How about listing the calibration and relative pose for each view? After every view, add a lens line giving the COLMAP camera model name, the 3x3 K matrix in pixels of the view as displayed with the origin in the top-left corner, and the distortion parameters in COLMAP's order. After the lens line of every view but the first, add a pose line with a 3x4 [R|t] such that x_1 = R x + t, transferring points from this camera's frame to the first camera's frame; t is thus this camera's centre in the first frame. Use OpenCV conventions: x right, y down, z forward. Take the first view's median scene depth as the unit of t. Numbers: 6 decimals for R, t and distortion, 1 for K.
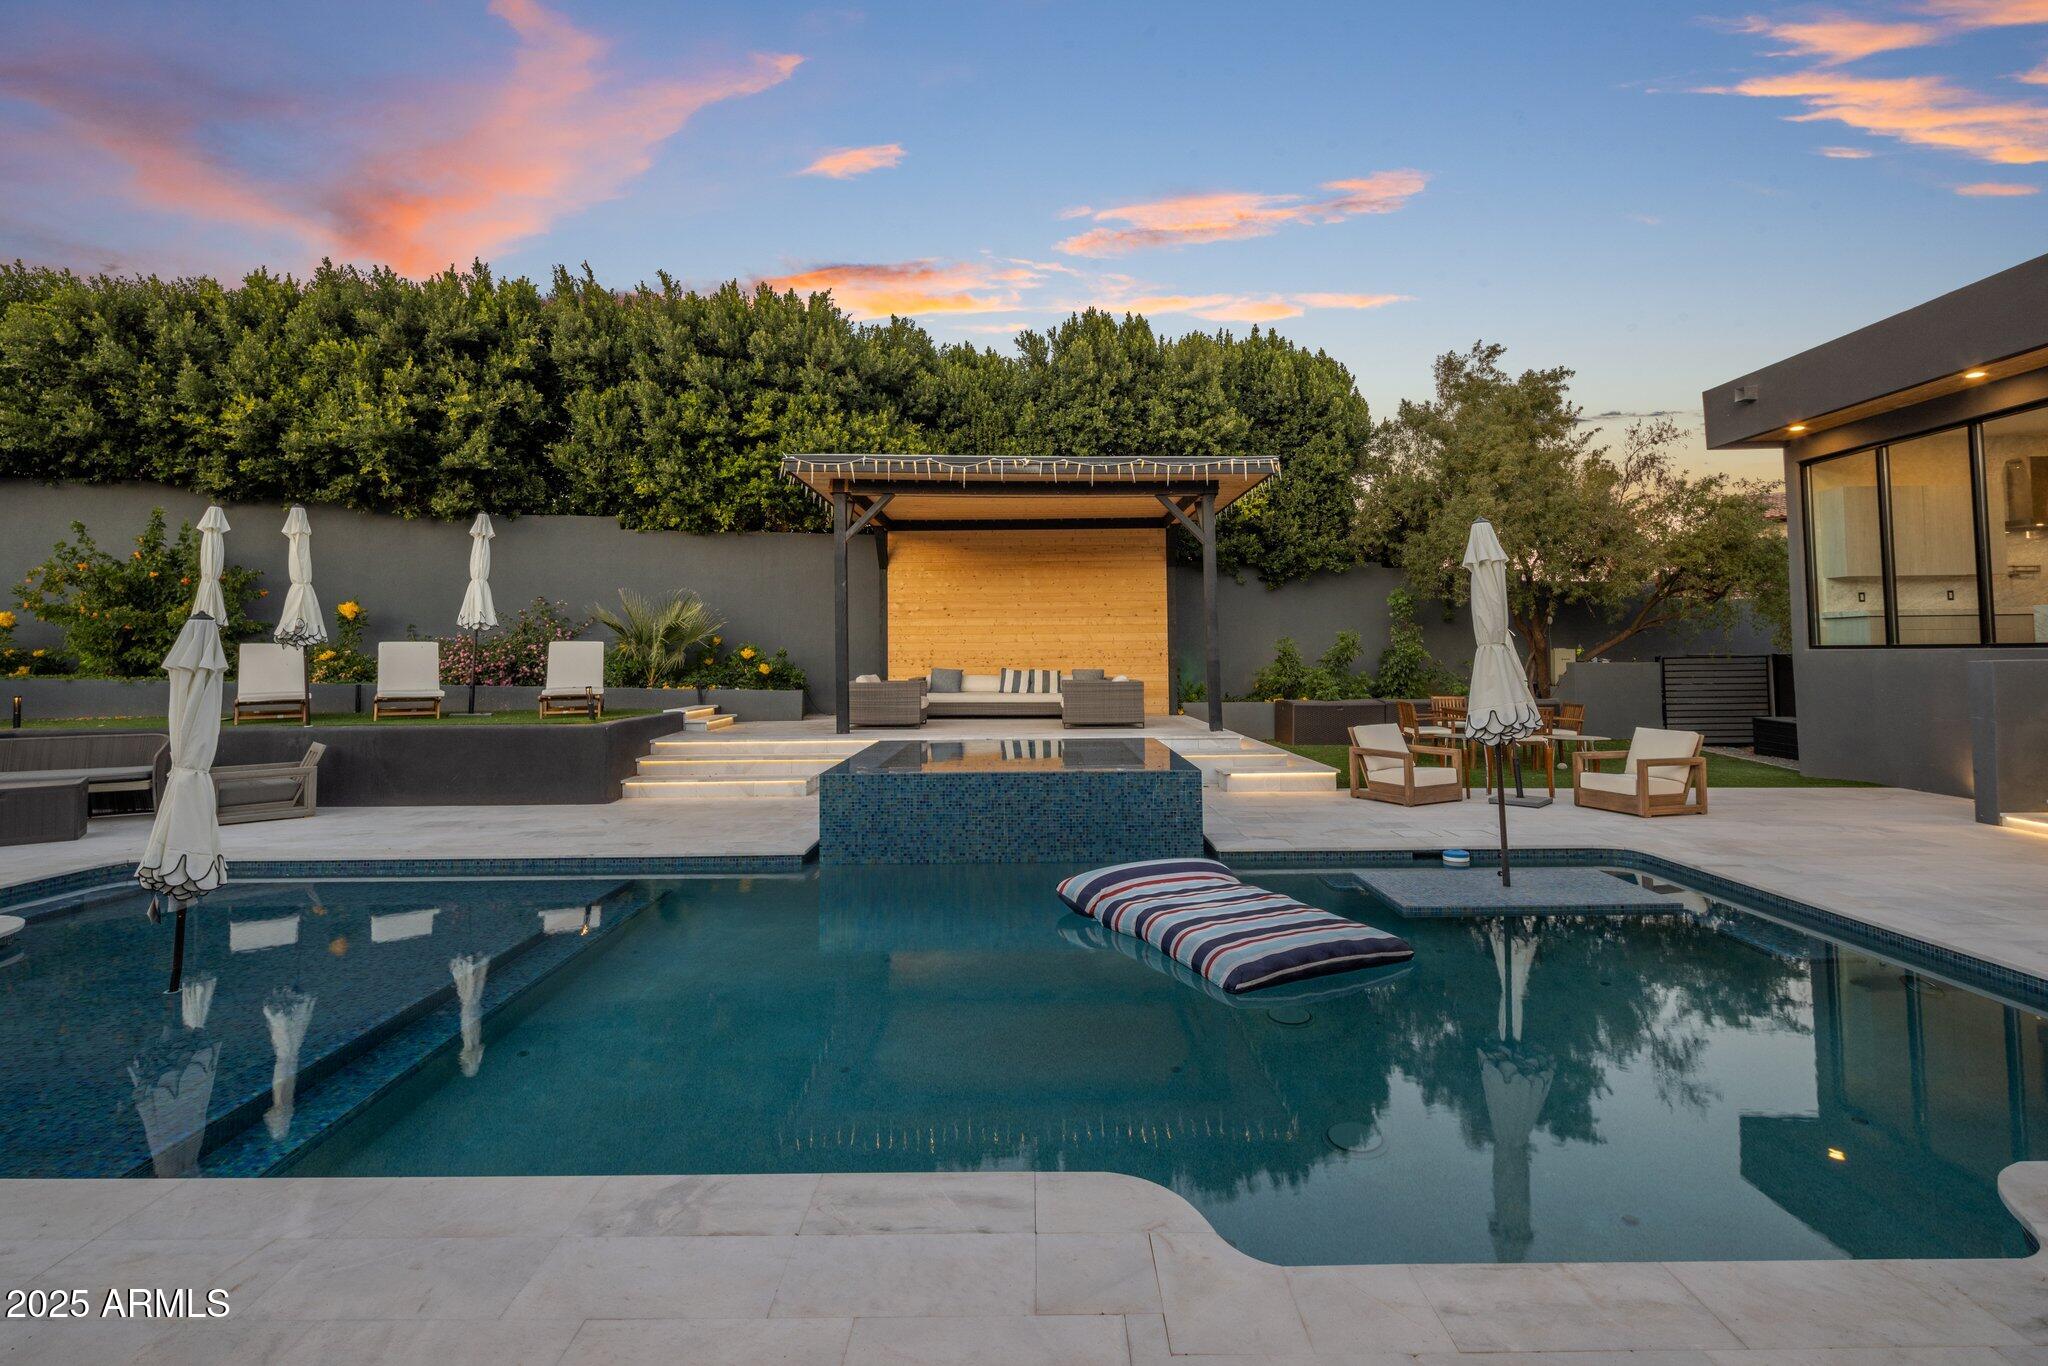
lens RADIAL K [[997.2, 0, 1023.4], [0, 997.2, 591.6], [0, 0, 1]] dist [0.001270, -0.001238]
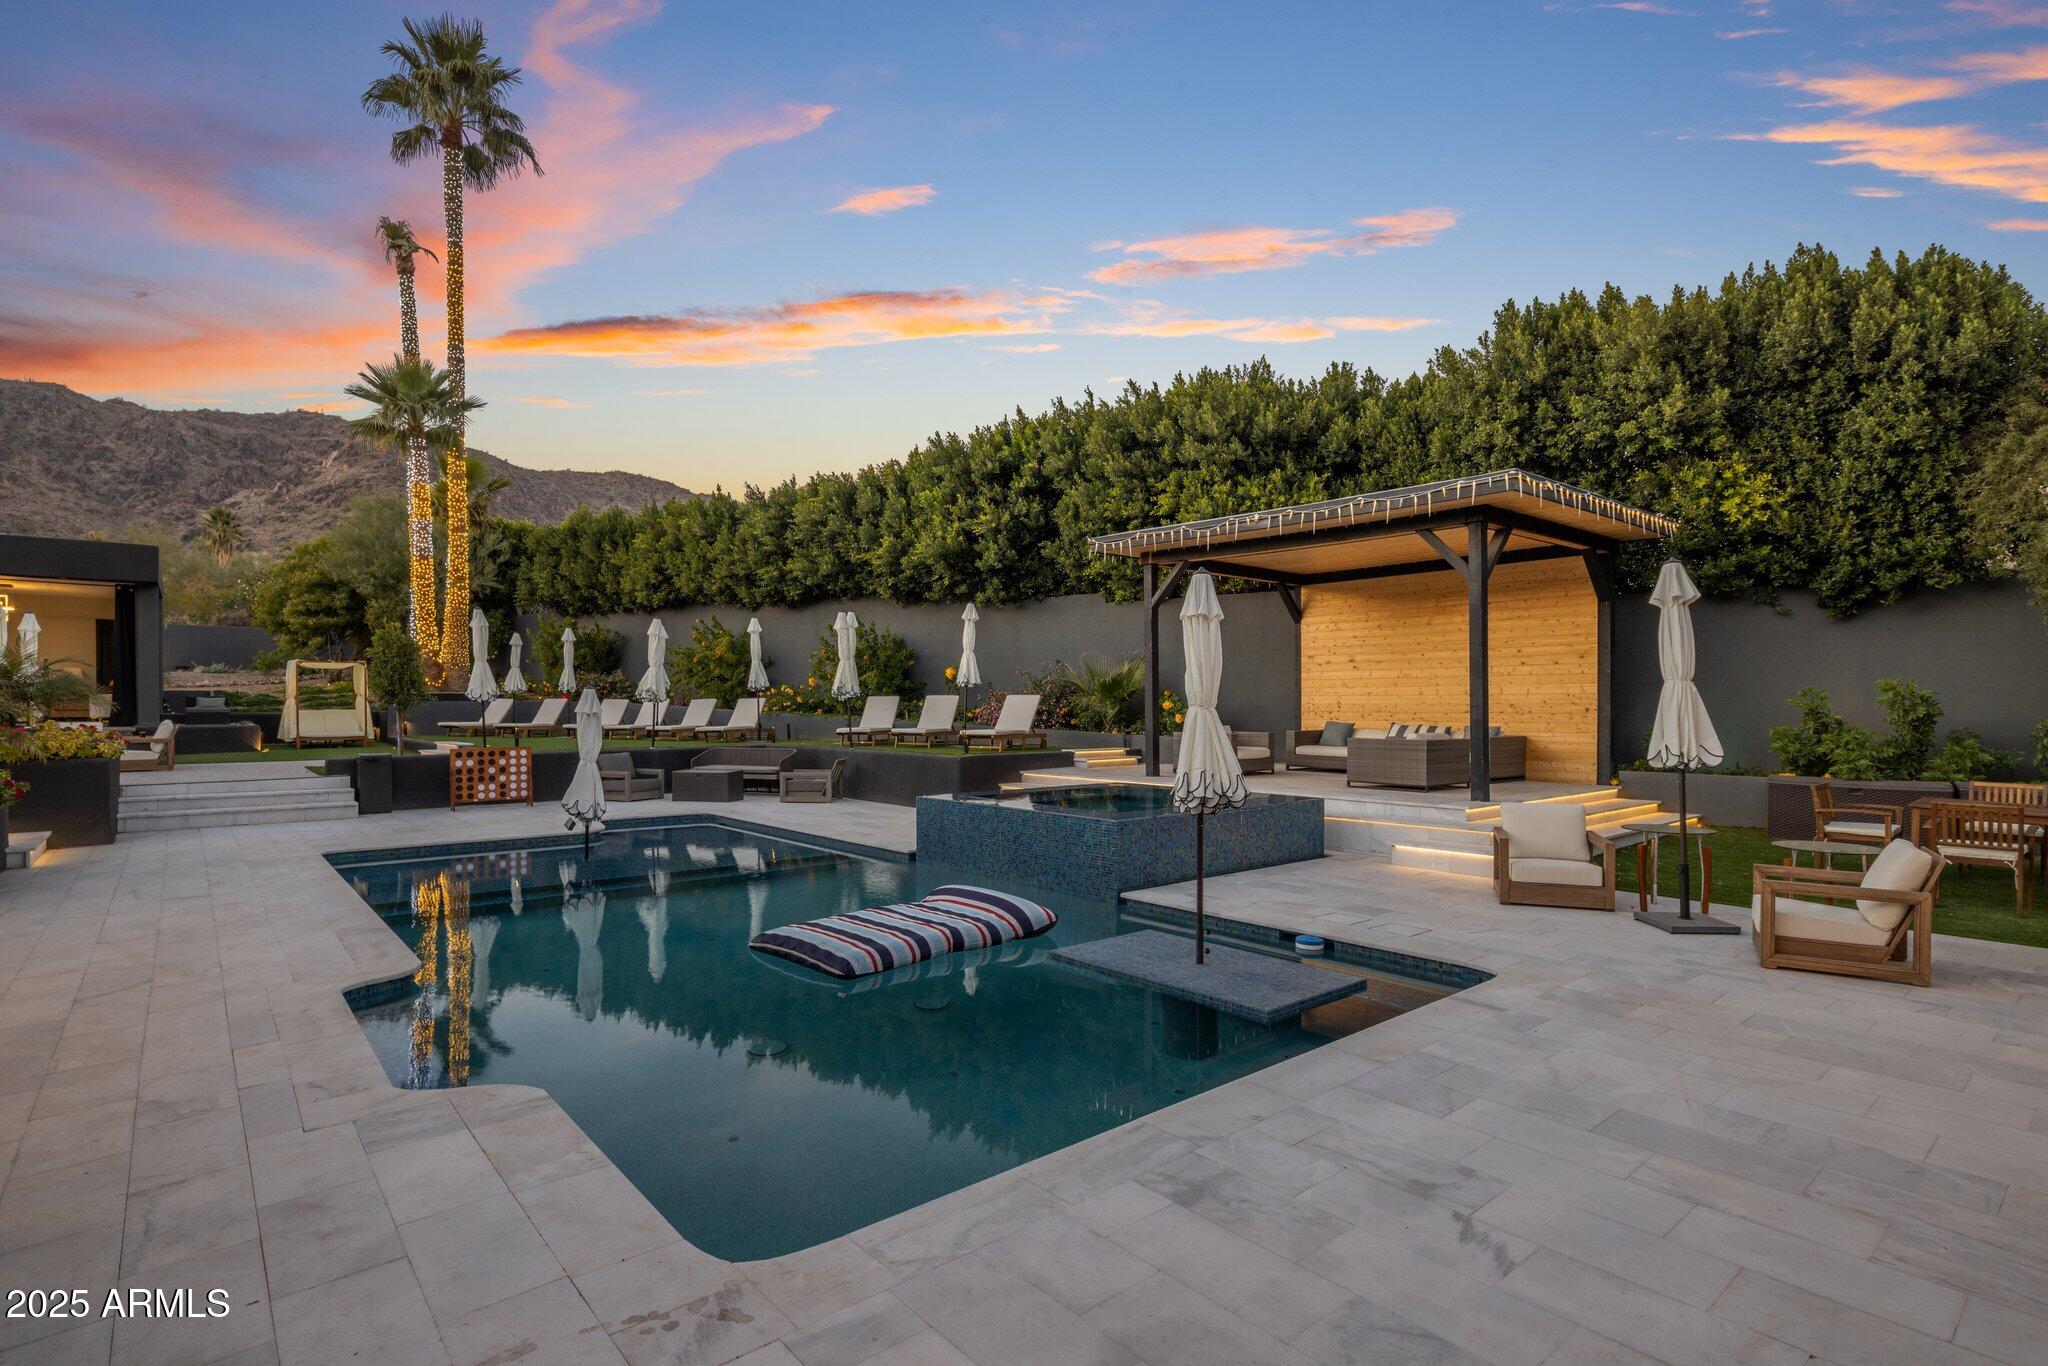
lens RADIAL K [[982.8, 0, 1024.0], [0, 982.8, 707.4], [0, 0, 1]] dist [0.000382, -0.000254]
pose [[0.648994, 0.013222, -0.760679, 0.486041], [0.039109, 0.997947, 0.050713, 0.002110], [0.759788, -0.062662, 0.647144, 0.135163]]
